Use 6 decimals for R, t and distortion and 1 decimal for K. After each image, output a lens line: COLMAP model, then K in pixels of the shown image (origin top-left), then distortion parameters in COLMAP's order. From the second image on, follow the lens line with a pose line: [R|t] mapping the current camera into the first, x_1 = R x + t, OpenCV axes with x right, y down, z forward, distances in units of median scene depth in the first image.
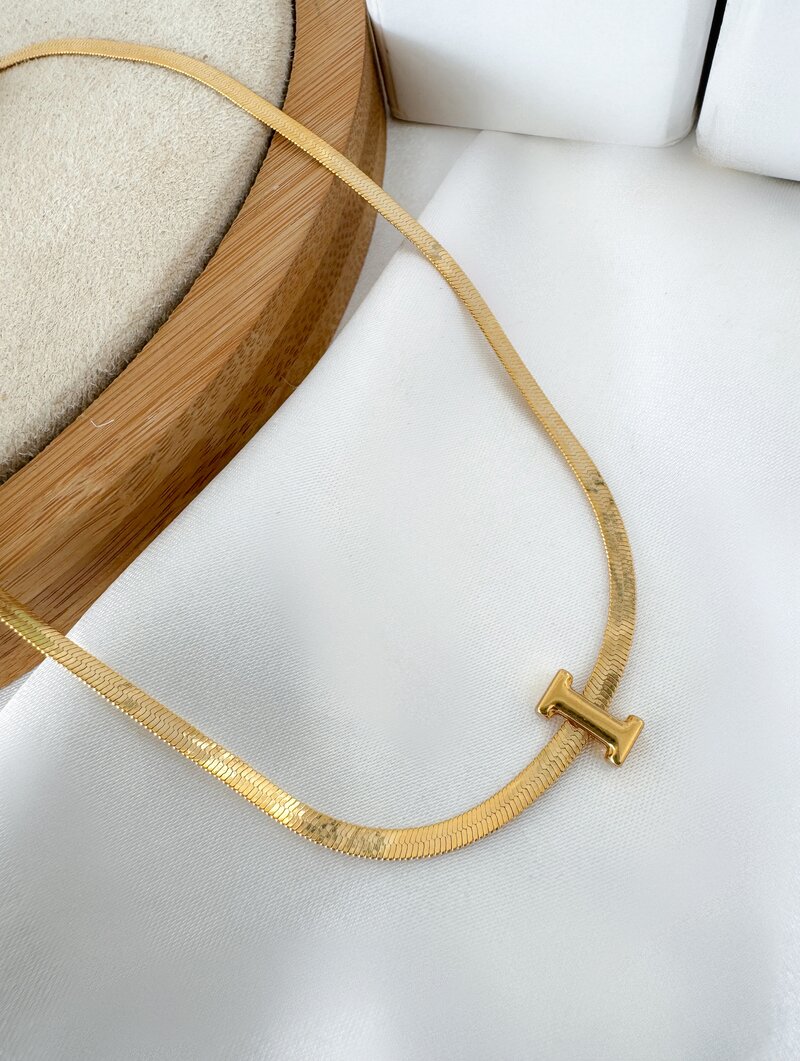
lens RADIAL K [[780.8, 0, 404.4], [0, 780.8, 456.3], [0, 0, 1]] dist [-0.001259, -0.007459]
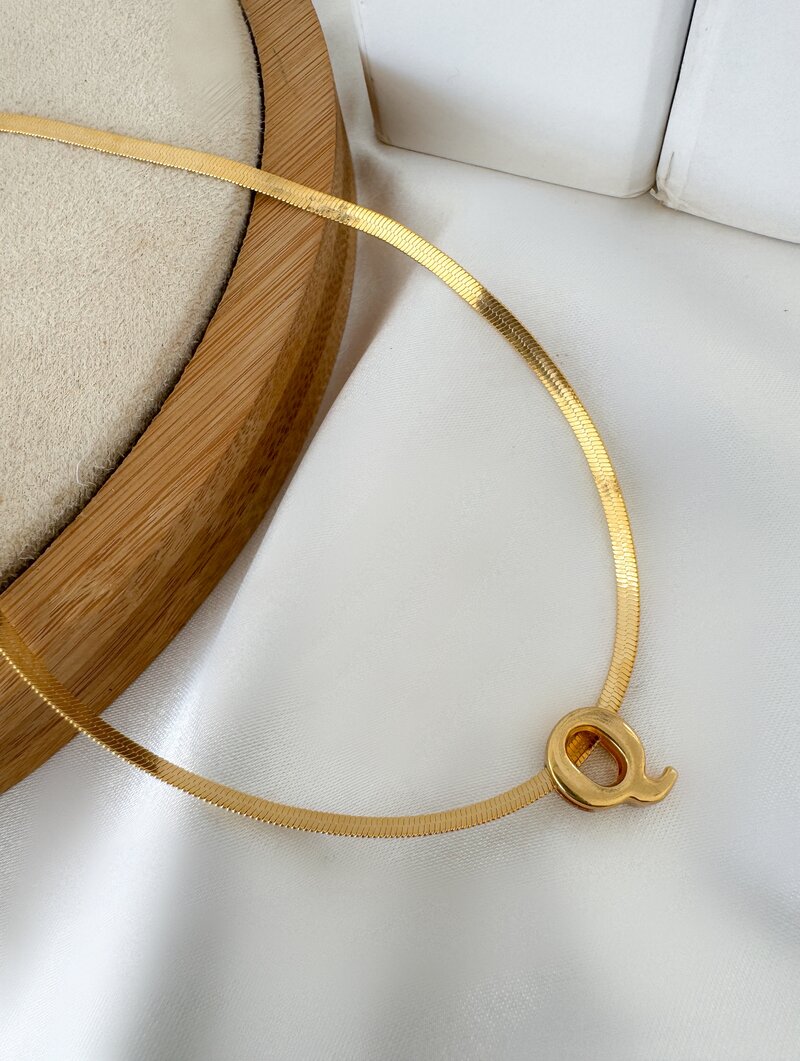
lens RADIAL K [[780.8, 0, 404.9], [0, 780.8, 476.9], [0, 0, 1]] dist [-0.001259, -0.007459]
pose [[0.996639, -0.052701, 0.062712, -0.058069], [0.051352, 0.998417, 0.022933, -0.096094], [-0.063821, -0.019635, 0.997768, -0.016982]]
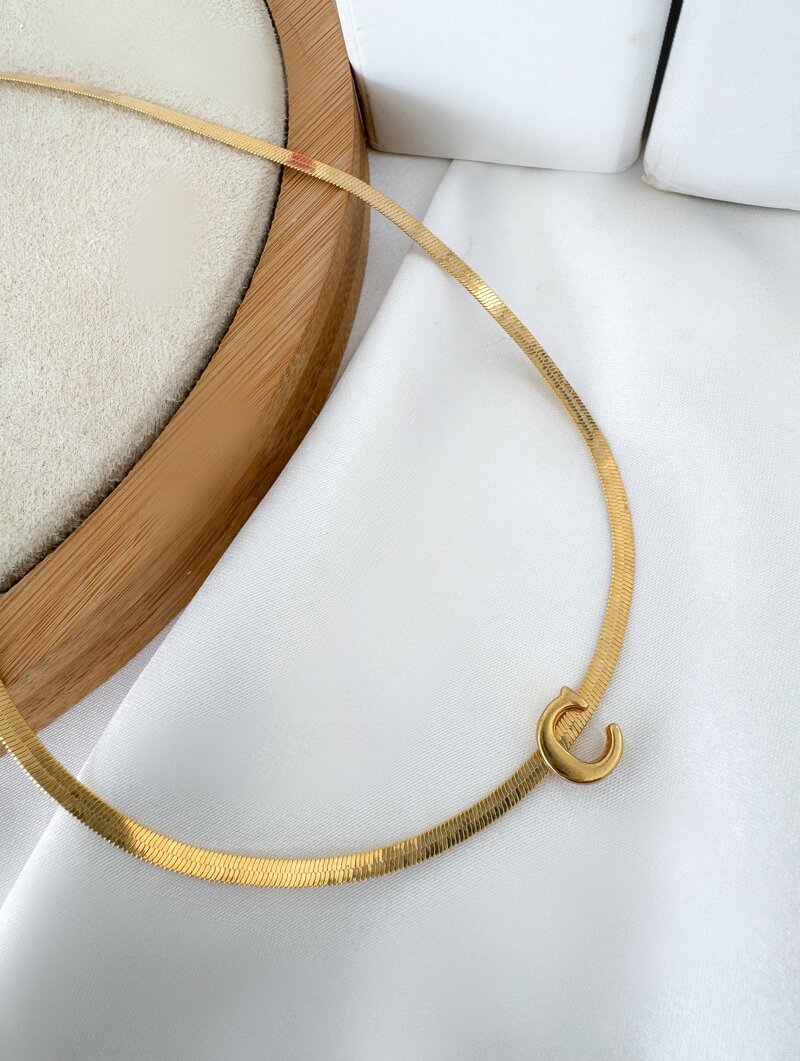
lens RADIAL K [[780.8, 0, 404.5], [0, 780.8, 433.5], [0, 0, 1]] dist [-0.001259, -0.007459]
pose [[0.991259, -0.096019, 0.090478, -0.147522], [0.093102, 0.995008, 0.035937, -0.066547], [-0.093477, -0.027200, 0.995250, -0.161990]]
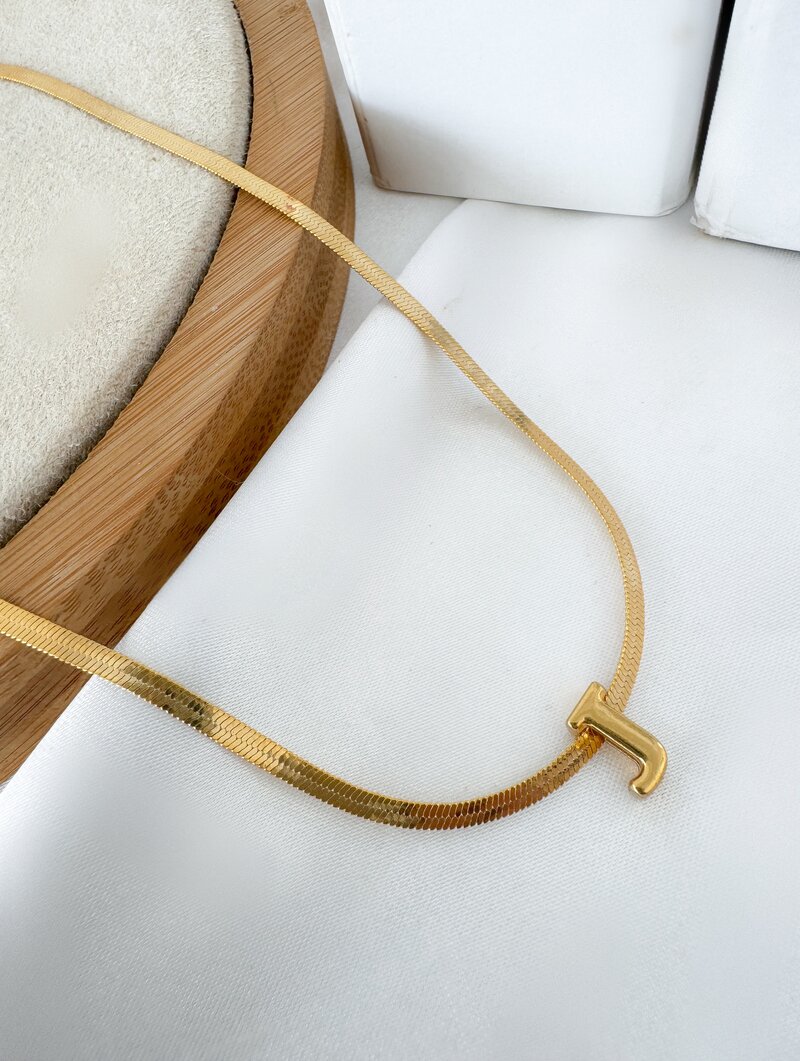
lens RADIAL K [[780.8, 0, 401.9], [0, 780.8, 479.9], [0, 0, 1]] dist [-0.001259, -0.007459]
pose [[0.999326, 0.016682, -0.032695, 0.095605], [-0.017333, 0.999655, -0.019733, -0.136355], [0.032355, 0.020286, 0.999271, 0.096684]]
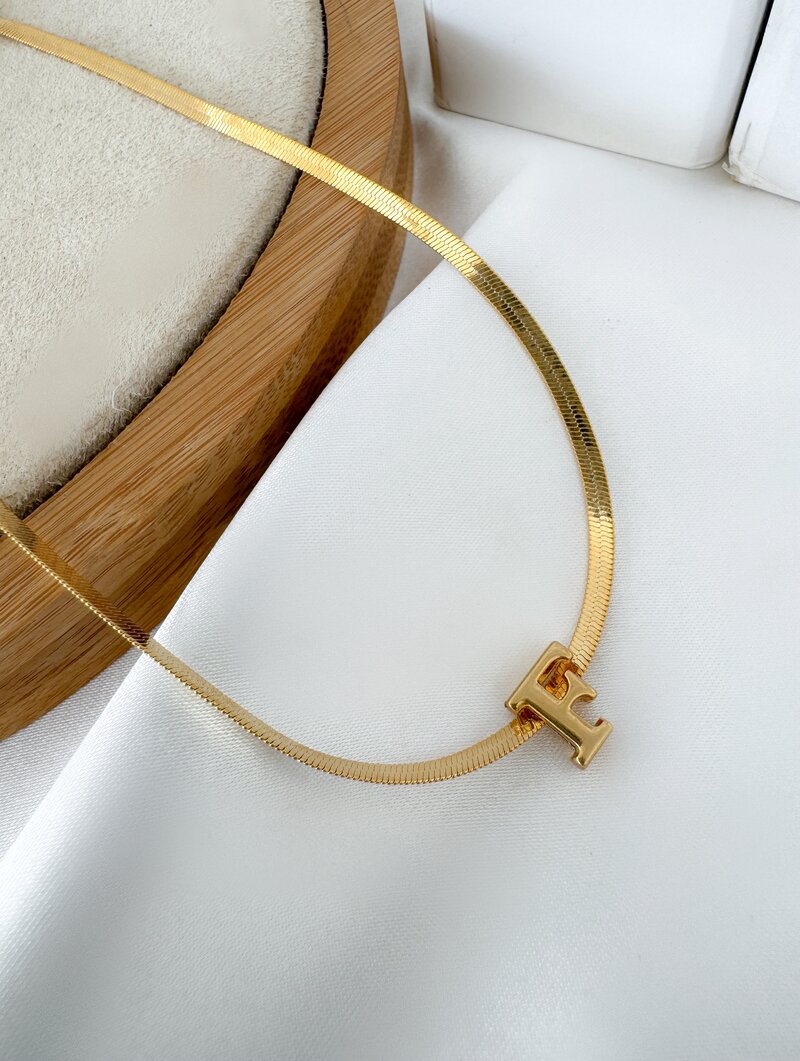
lens RADIAL K [[780.8, 0, 403.6], [0, 780.8, 441.7], [0, 0, 1]] dist [-0.001259, -0.007459]
pose [[0.999595, 0.006054, 0.027790, -0.082410], [-0.005134, 0.999440, -0.033065, -0.021891], [-0.027974, 0.032909, 0.999067, 0.039626]]
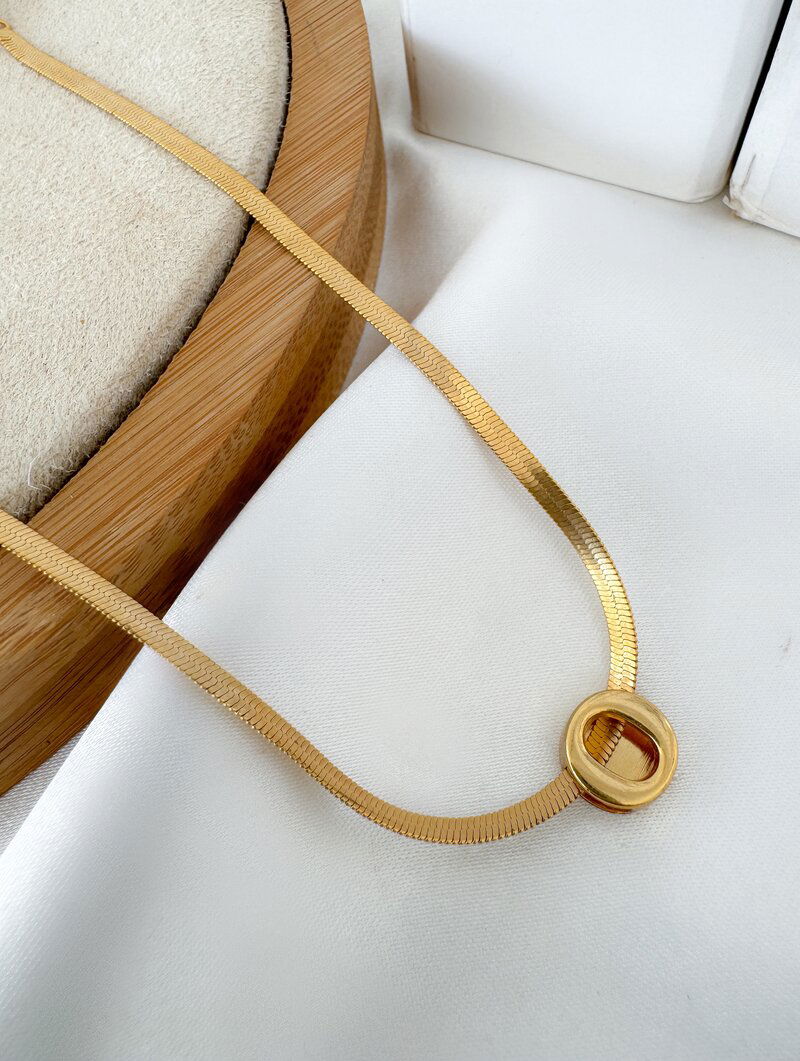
lens RADIAL K [[780.8, 0, 404.2], [0, 780.8, 440.3], [0, 0, 1]] dist [-0.001259, -0.007459]
pose [[0.998457, 0.014370, 0.053638, -0.064032], [-0.011446, 0.998452, -0.054426, -0.094063], [-0.054337, 0.053728, 0.997076, 0.154521]]
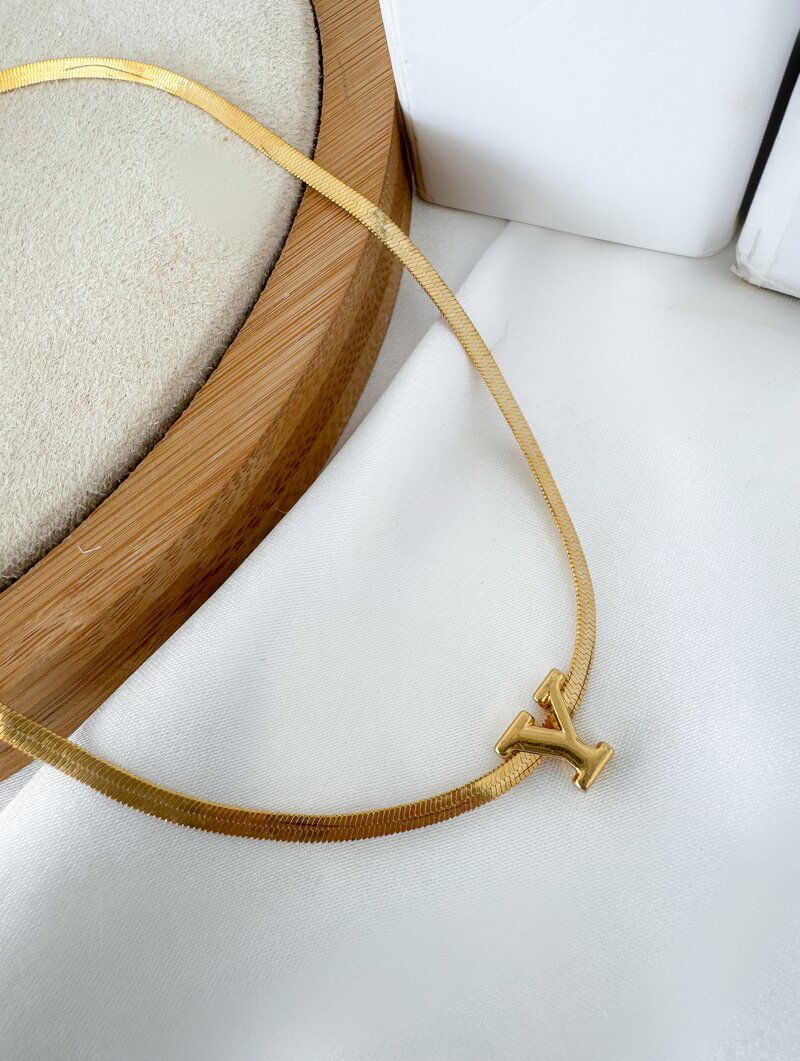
lens RADIAL K [[780.8, 0, 401.0], [0, 780.8, 453.0], [0, 0, 1]] dist [-0.001259, -0.007459]
pose [[0.997276, 0.067029, -0.030784, 0.019085], [-0.066279, 0.997494, 0.024751, -0.196240], [0.032366, -0.022644, 0.999220, 0.045946]]
